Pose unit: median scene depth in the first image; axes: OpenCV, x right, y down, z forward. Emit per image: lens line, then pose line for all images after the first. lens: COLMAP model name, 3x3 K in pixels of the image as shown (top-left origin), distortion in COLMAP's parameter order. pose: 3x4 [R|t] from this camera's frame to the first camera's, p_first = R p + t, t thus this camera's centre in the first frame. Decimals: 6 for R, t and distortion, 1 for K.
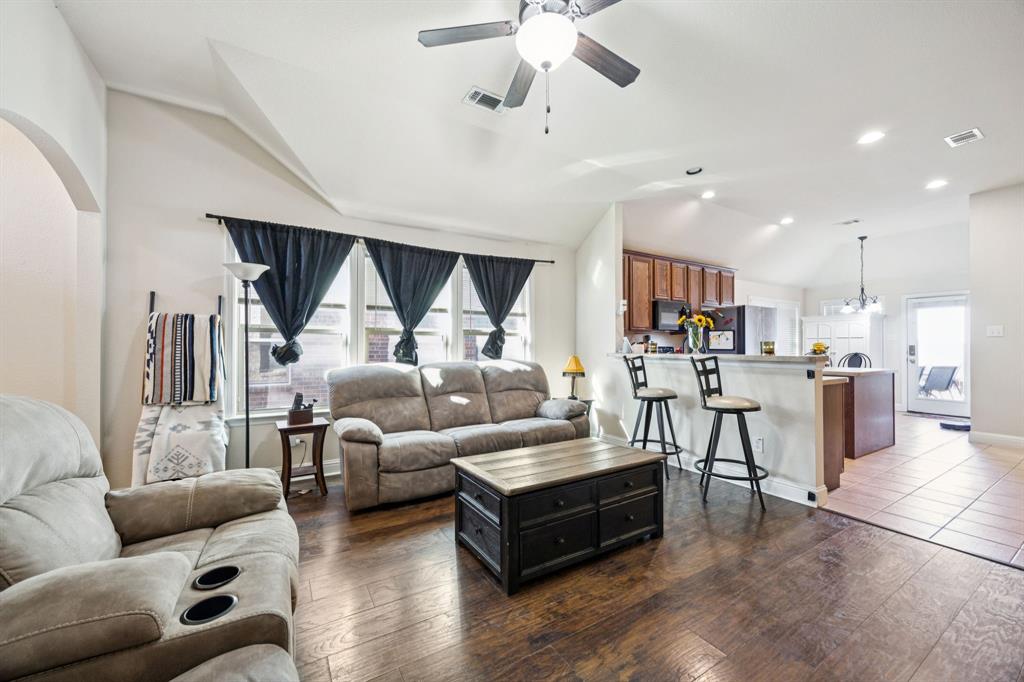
lens RADIAL K [[392.8, 0, 505.9], [0, 392.8, 343.9], [0, 0, 1]] dist [-0.004639, 0.000624]
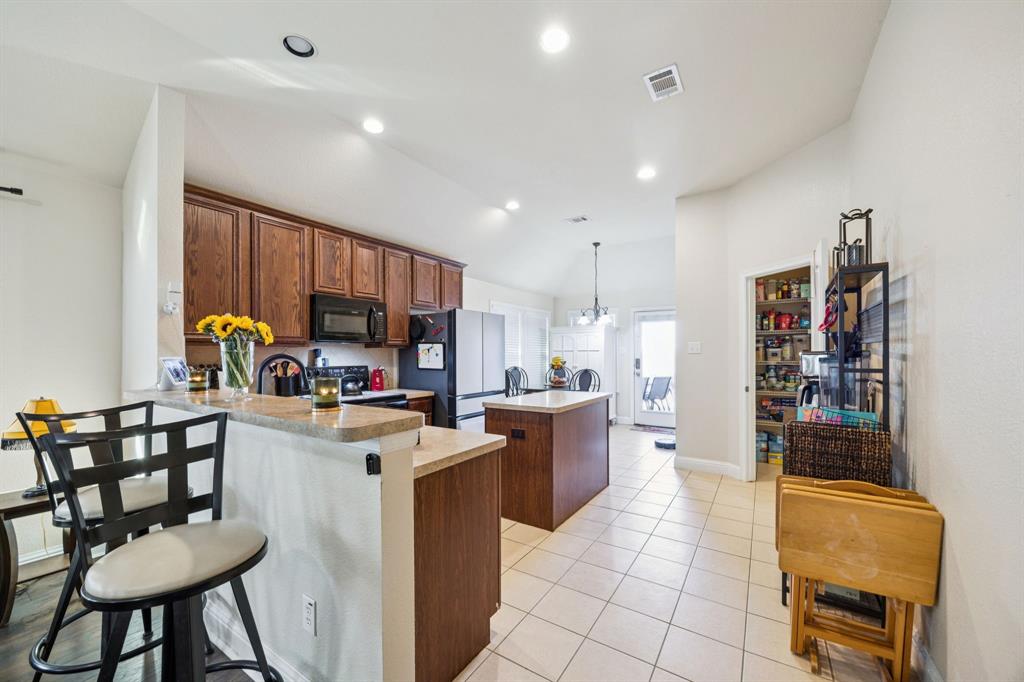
lens RADIAL K [[392.8, 0, 508.5], [0, 392.8, 352.4], [0, 0, 1]] dist [-0.004639, 0.000624]
pose [[0.900369, -0.001095, 0.435126, 0.485146], [-0.001403, 0.999984, 0.005418, -0.027272], [-0.435125, -0.005489, 0.900353, 0.381126]]
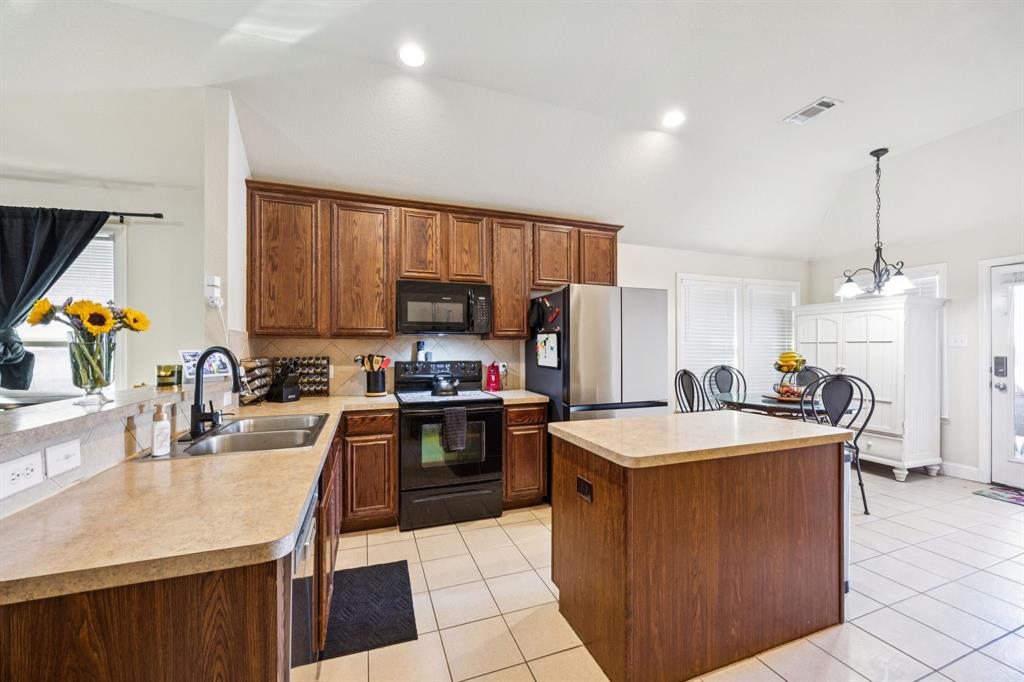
lens RADIAL K [[392.8, 0, 506.4], [0, 392.8, 347.0], [0, 0, 1]] dist [-0.004639, 0.000624]
pose [[0.982090, -0.001408, -0.188409, 0.799005], [0.003069, 0.999959, 0.008528, -0.025093], [0.188389, -0.008953, 0.982054, 0.599417]]
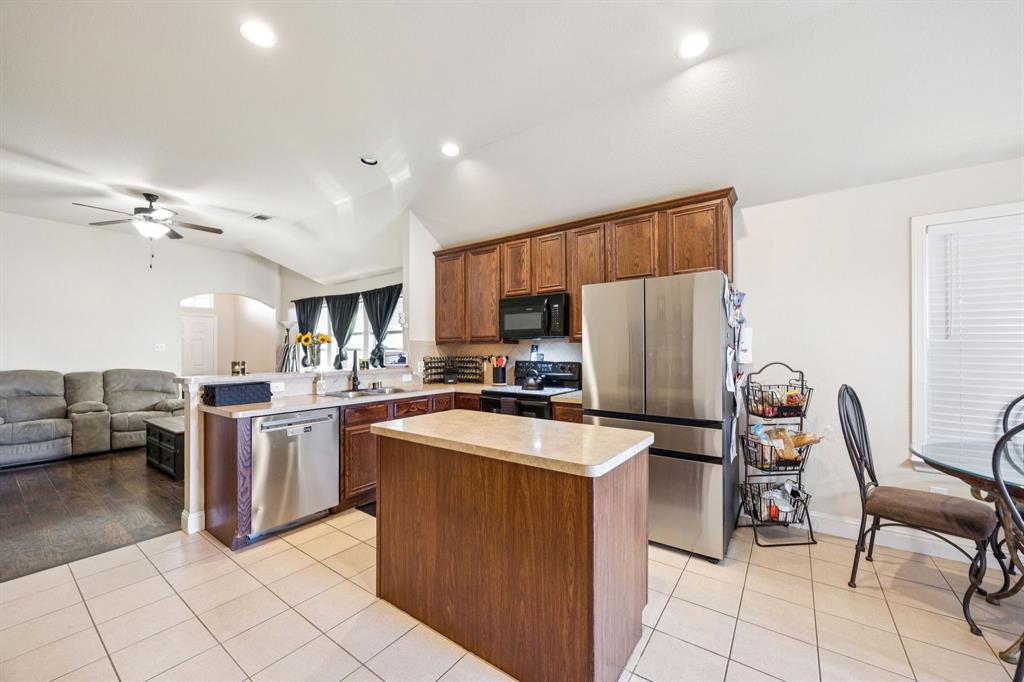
lens RADIAL K [[392.8, 0, 508.9], [0, 392.8, 348.4], [0, 0, 1]] dist [-0.004639, 0.000624]
pose [[0.391793, -0.005669, -0.920036, 1.341259], [0.011910, 0.999928, -0.001090, -0.021135], [0.919976, -0.010531, 0.391833, 0.904017]]
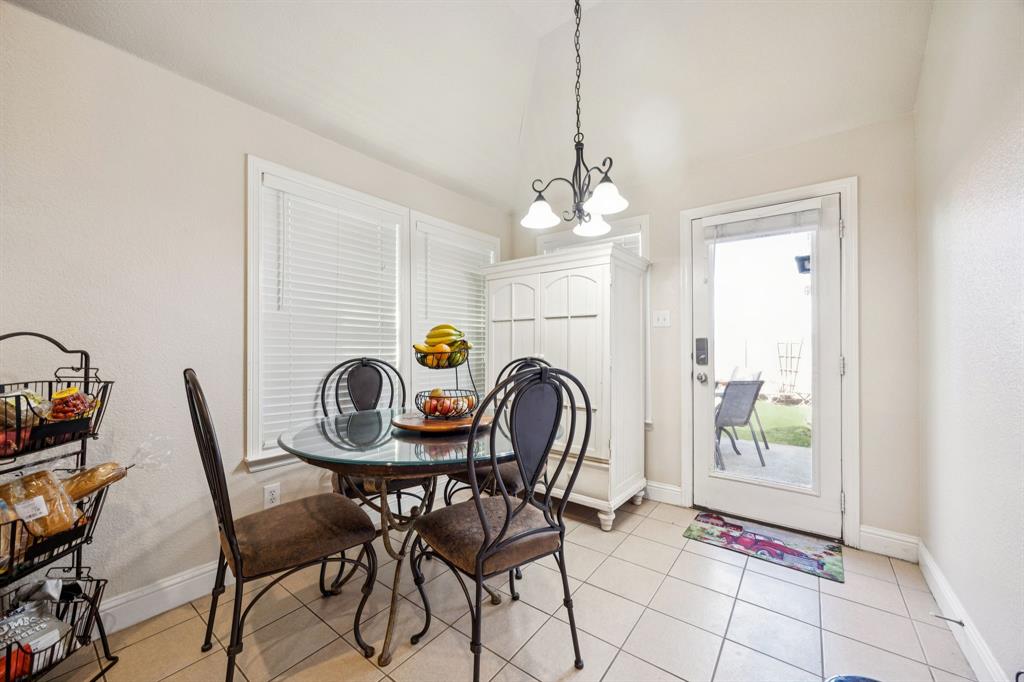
lens RADIAL K [[392.8, 0, 510.9], [0, 392.8, 343.8], [0, 0, 1]] dist [-0.004639, 0.000624]
pose [[0.929001, -0.000604, 0.370076, 1.157767], [-0.000138, 0.999998, 0.001979, 0.013591], [-0.370077, -0.001890, 0.928999, 1.141927]]
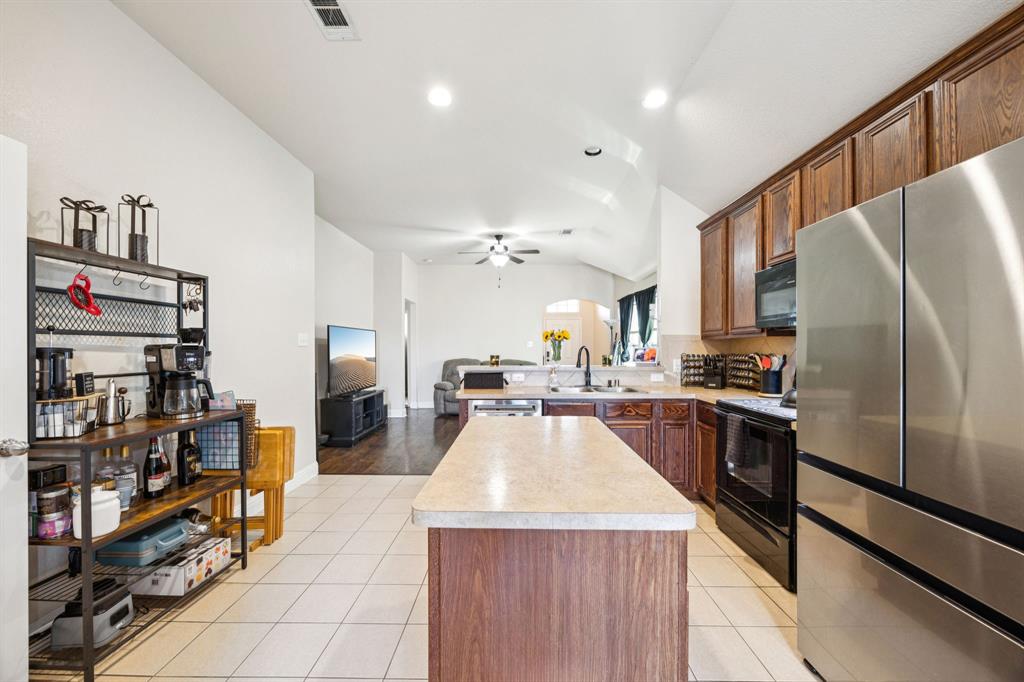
lens RADIAL K [[392.8, 0, 511.8], [0, 392.8, 347.5], [0, 0, 1]] dist [-0.004639, 0.000624]
pose [[-0.522354, 0.001852, -0.852727, 1.240385], [0.010409, 0.999937, -0.004205, -0.016802], [0.852665, -0.011072, -0.522340, 1.240322]]
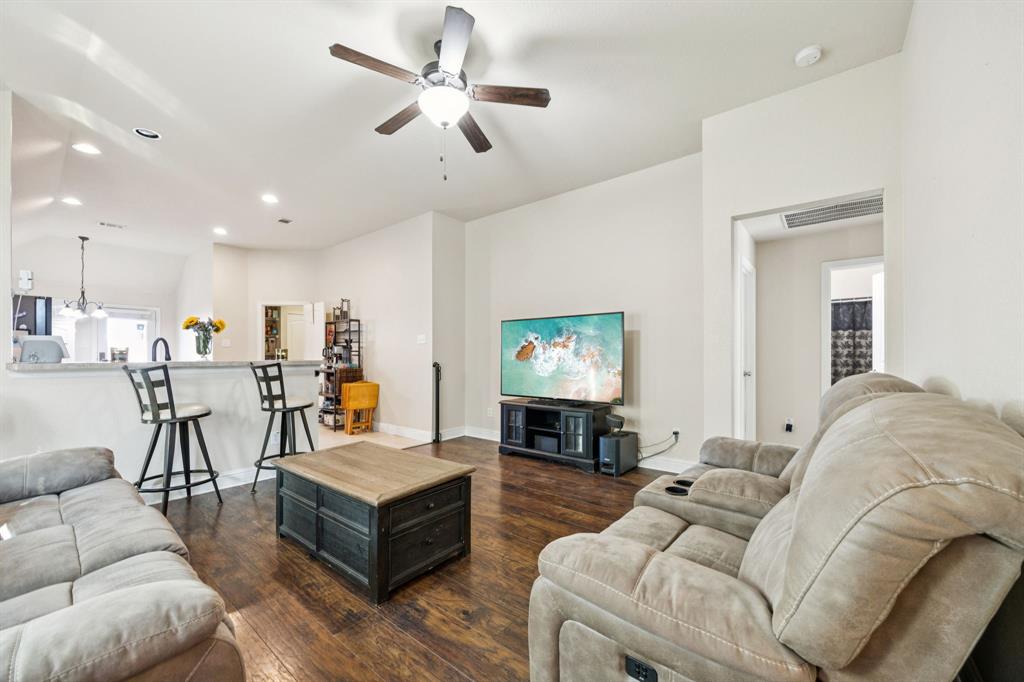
lens RADIAL K [[392.8, 0, 511.1], [0, 392.8, 355.2], [0, 0, 1]] dist [-0.004639, 0.000624]
pose [[-0.349323, -0.000346, 0.937002, -0.523719], [-0.014687, 0.999879, -0.005107, 0.004582], [-0.936887, -0.015546, -0.349285, 0.546866]]
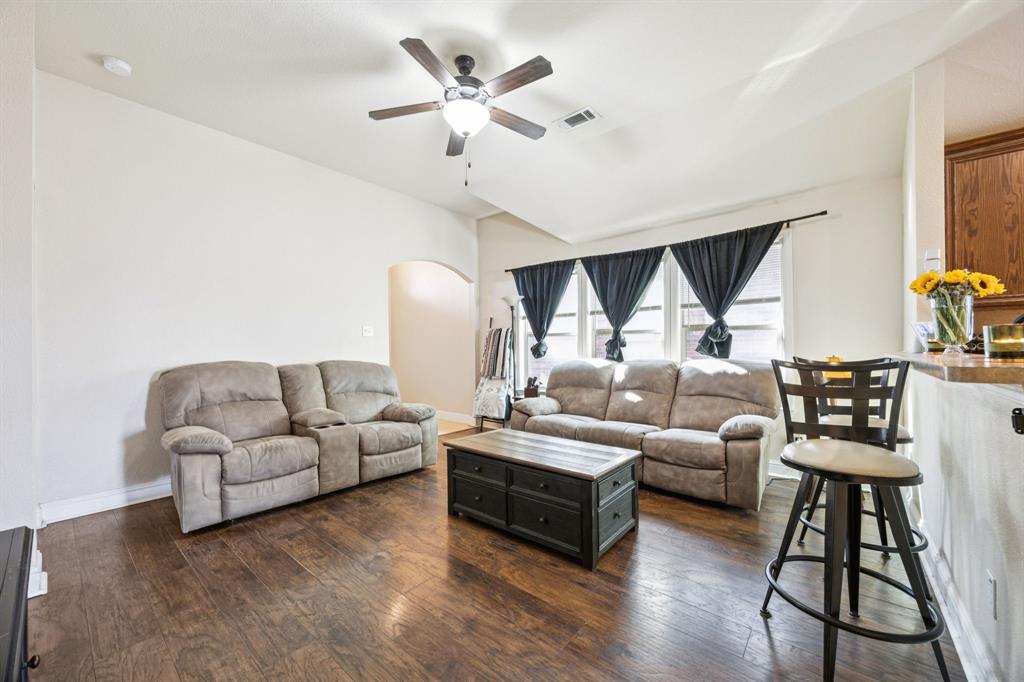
lens RADIAL K [[392.8, 0, 508.0], [0, 392.8, 346.7], [0, 0, 1]] dist [-0.004639, 0.000624]
pose [[0.315507, -0.004080, -0.948915, 0.636328], [0.018665, 0.999824, 0.001907, 0.004097], [0.948740, -0.018313, 0.315527, 0.321812]]
